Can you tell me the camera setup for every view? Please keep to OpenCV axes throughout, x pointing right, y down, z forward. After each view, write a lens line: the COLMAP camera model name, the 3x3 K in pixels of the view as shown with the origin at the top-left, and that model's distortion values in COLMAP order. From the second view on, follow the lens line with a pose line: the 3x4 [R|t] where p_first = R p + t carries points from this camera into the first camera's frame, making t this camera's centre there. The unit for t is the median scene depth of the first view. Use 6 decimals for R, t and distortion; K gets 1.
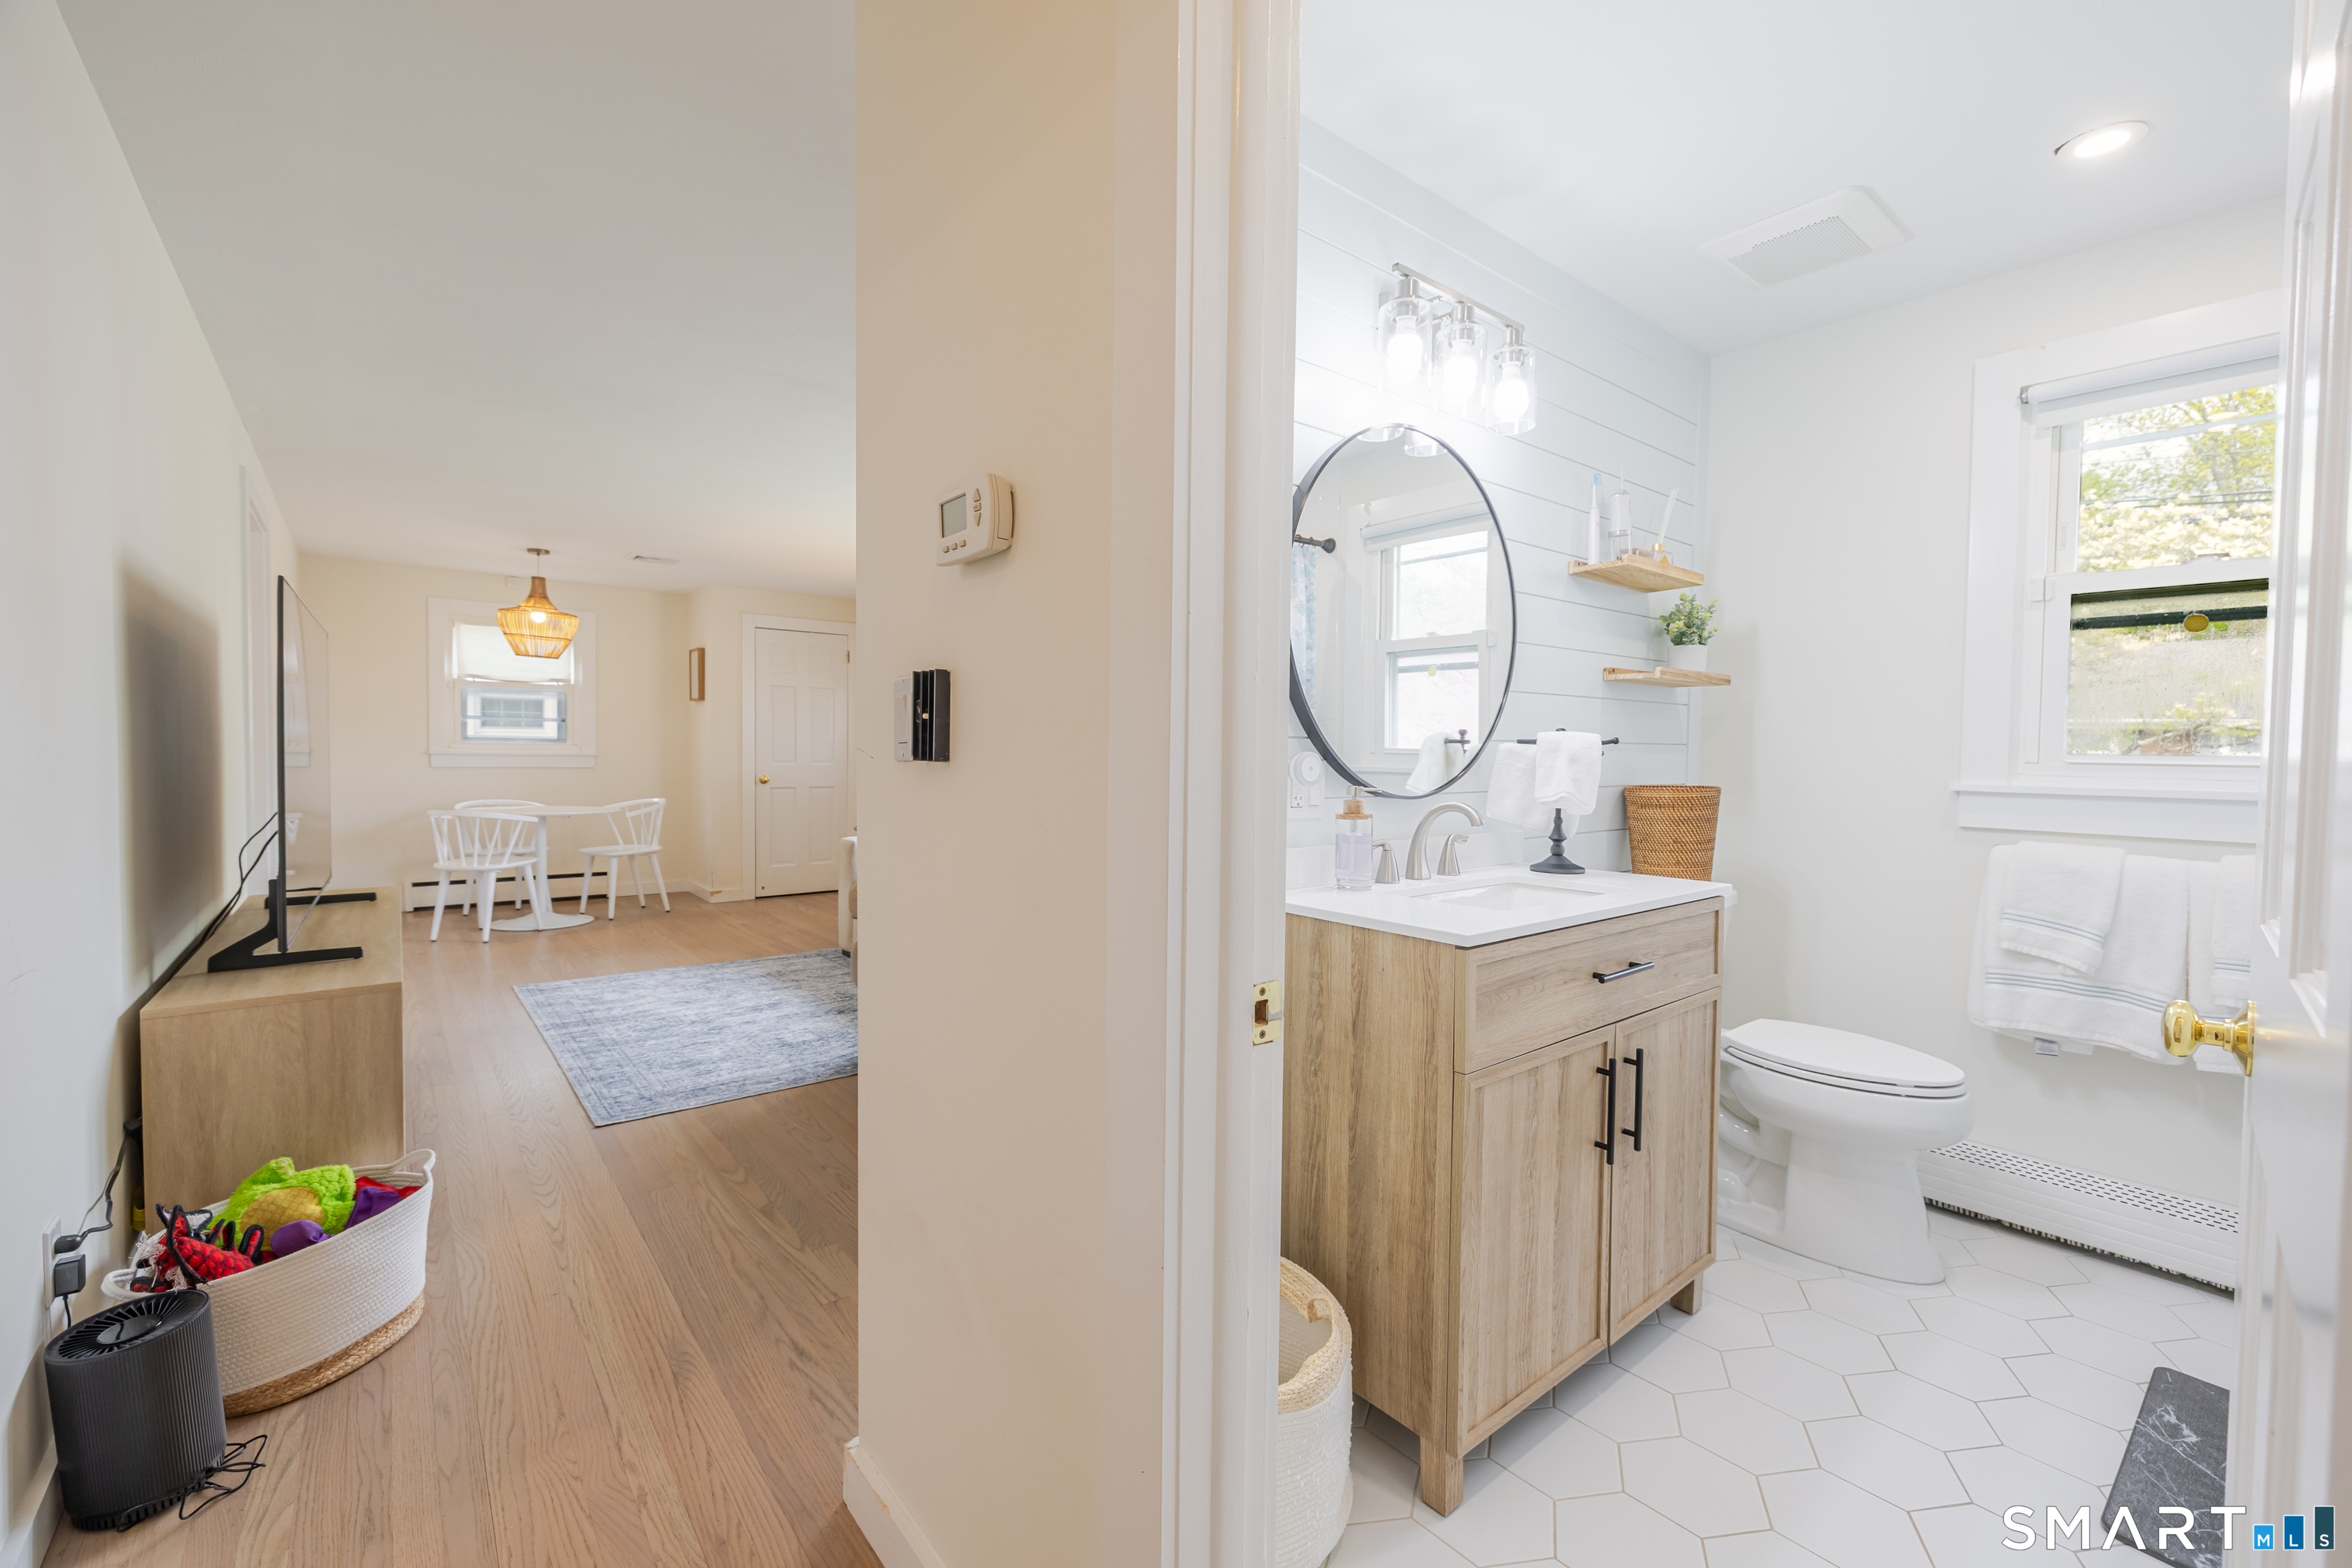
lens RADIAL K [[982.3, 0, 1172.1], [0, 982.3, 778.8], [0, 0, 1]] dist [-0.000037, -0.000335]
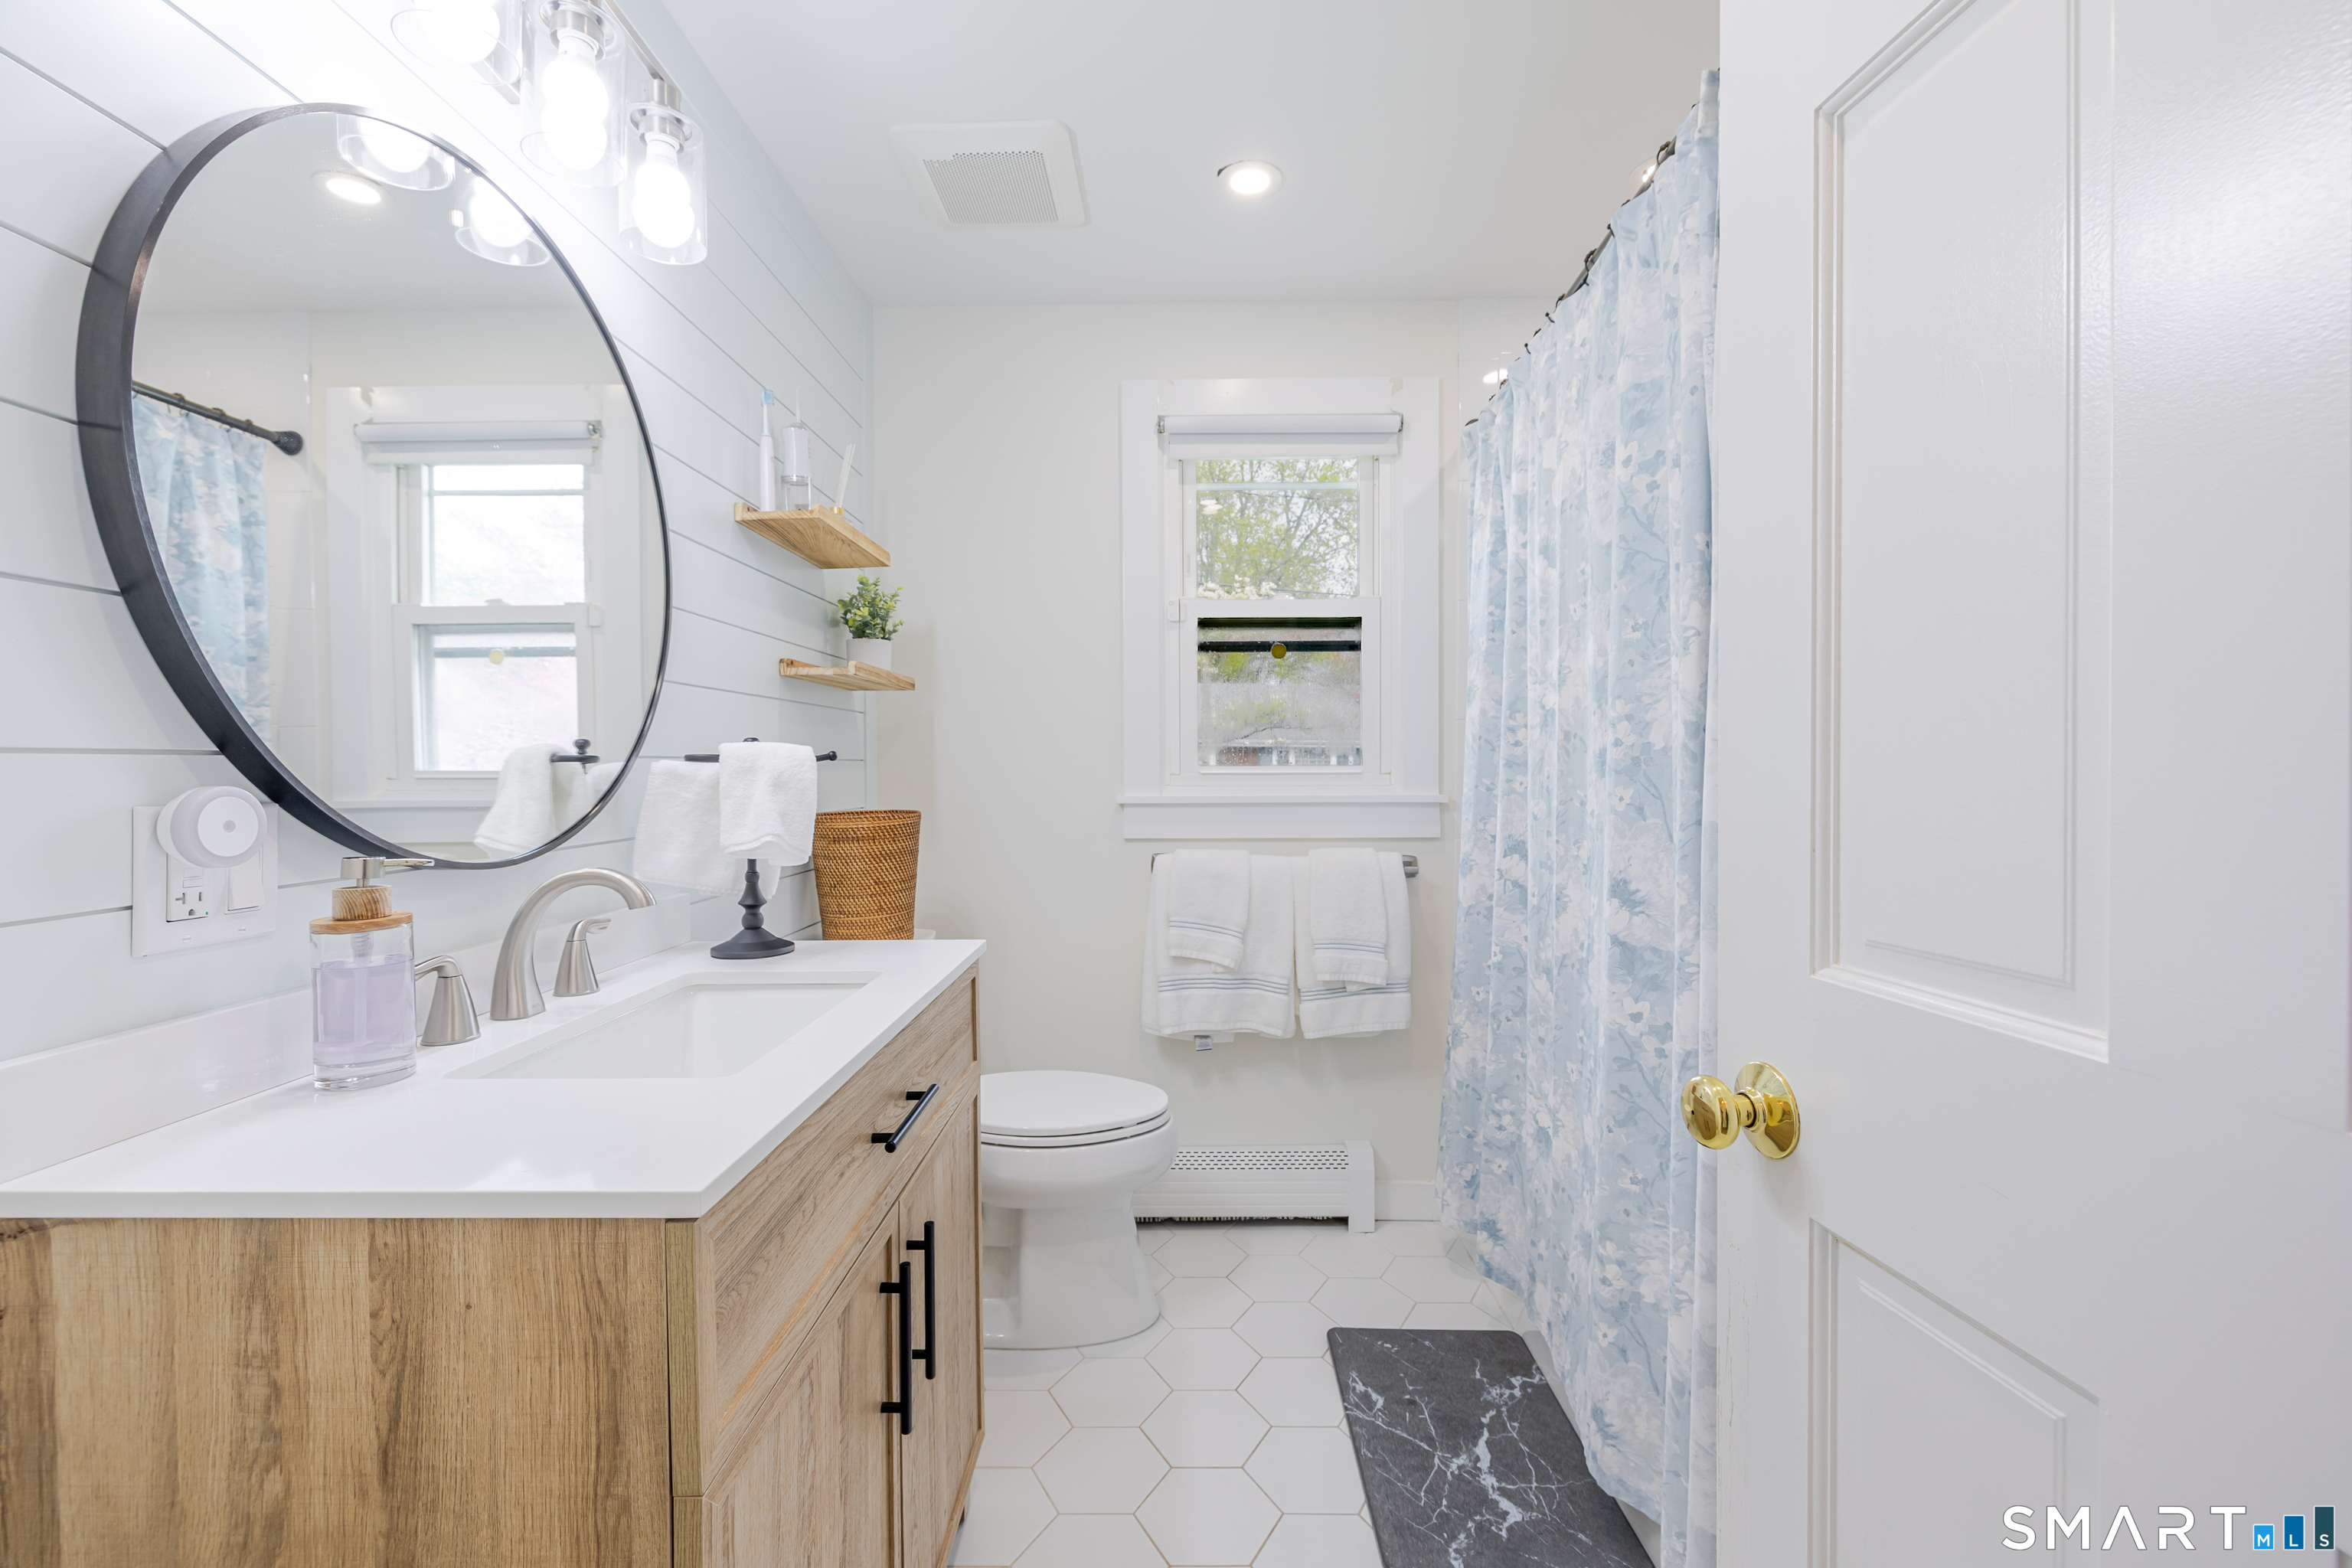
lens RADIAL K [[982.3, 0, 1172.1], [0, 982.3, 778.8], [0, 0, 1]] dist [-0.000037, -0.000335]
pose [[0.638646, -0.024202, 0.769120, 0.064453], [0.037329, 0.999303, 0.000449, -0.013104], [-0.768595, 0.028423, 0.639104, 0.354370]]
